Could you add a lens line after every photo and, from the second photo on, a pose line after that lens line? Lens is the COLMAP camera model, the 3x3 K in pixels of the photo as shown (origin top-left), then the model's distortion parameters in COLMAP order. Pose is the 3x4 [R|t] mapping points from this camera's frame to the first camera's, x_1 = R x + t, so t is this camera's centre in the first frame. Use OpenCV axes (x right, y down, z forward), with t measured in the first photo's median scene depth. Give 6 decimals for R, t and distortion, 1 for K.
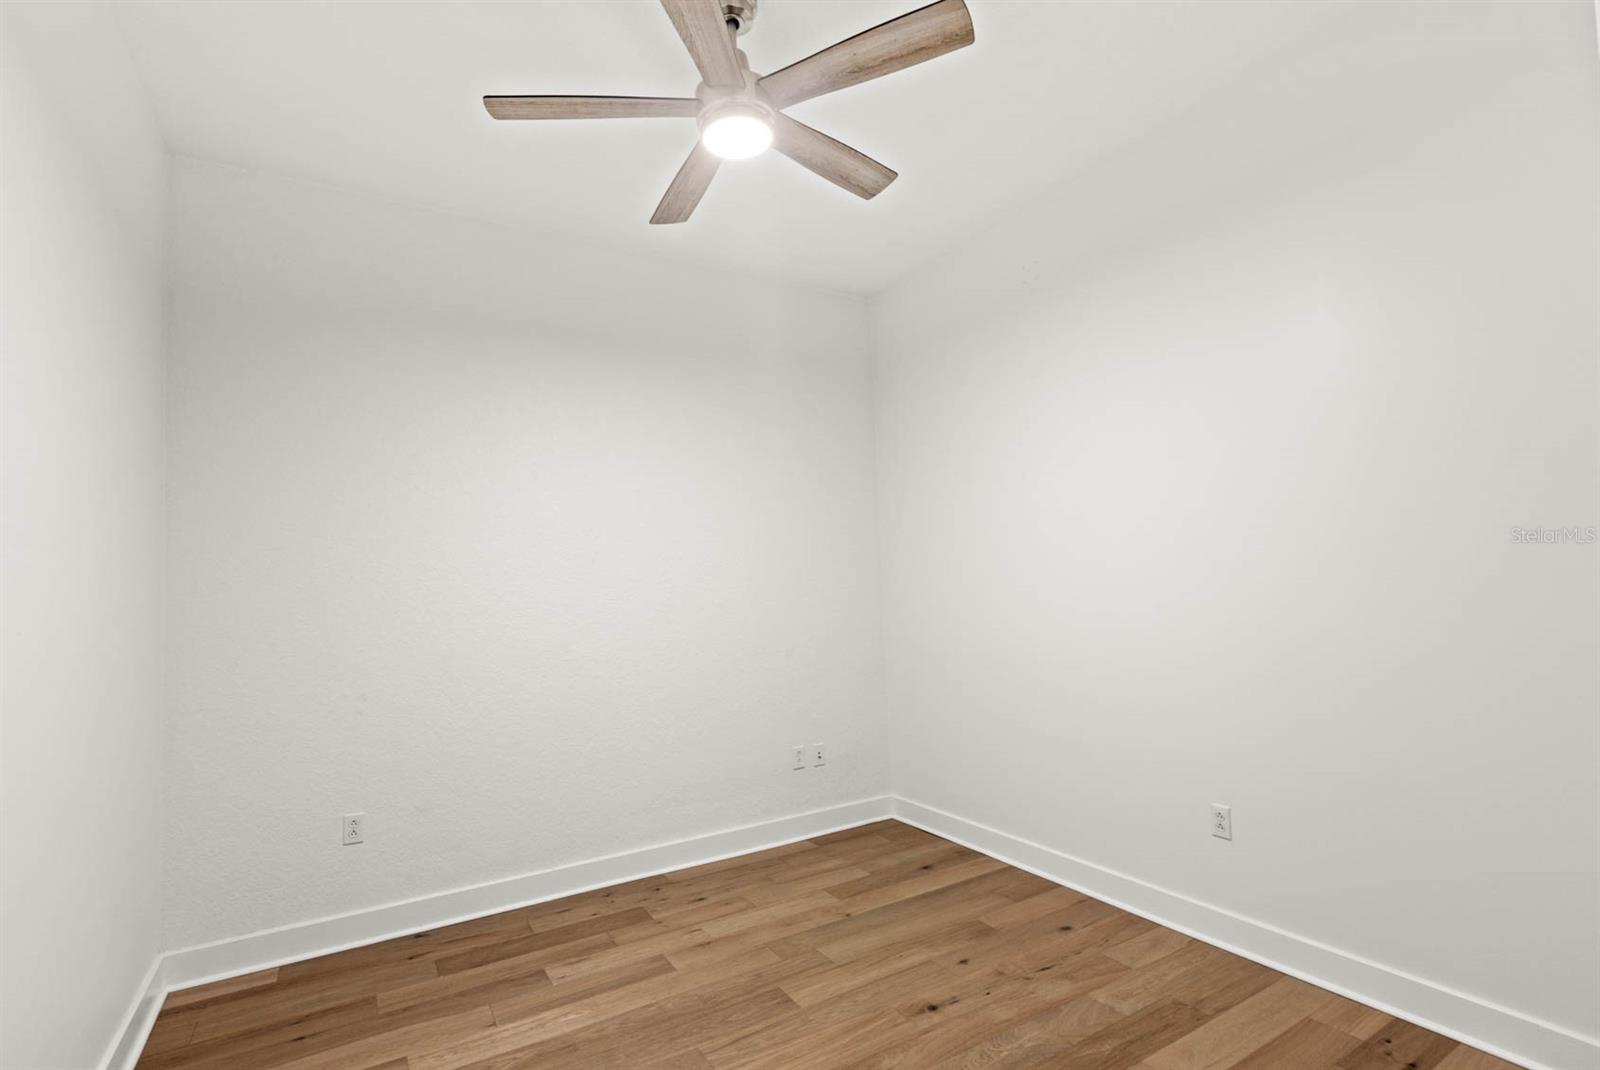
lens RADIAL K [[730.2, 0, 800.0], [0, 730.2, 537.1], [0, 0, 1]] dist [0.001891, 0.000179]
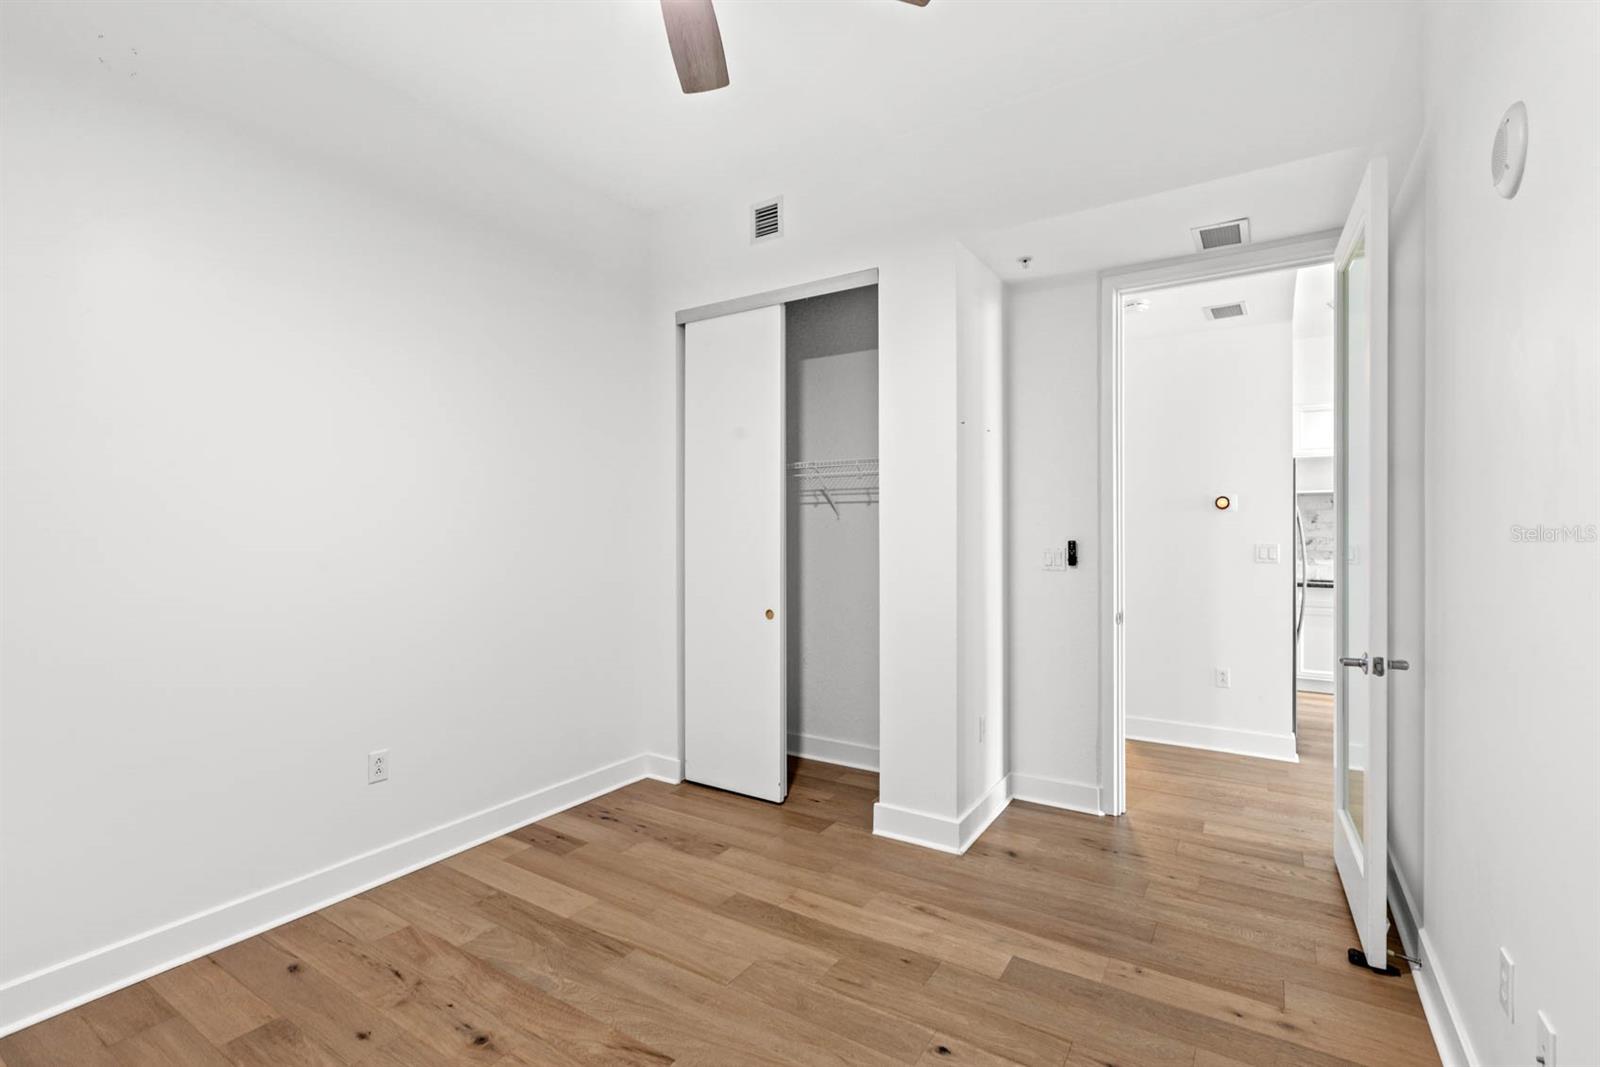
lens RADIAL K [[730.2, 0, 799.7], [0, 730.2, 535.9], [0, 0, 1]] dist [0.001891, 0.000179]
pose [[-0.438139, 0.027772, 0.898478, -0.721702], [-0.047154, 0.997436, -0.053825, 0.094741], [-0.897669, -0.065950, -0.435706, 1.043139]]
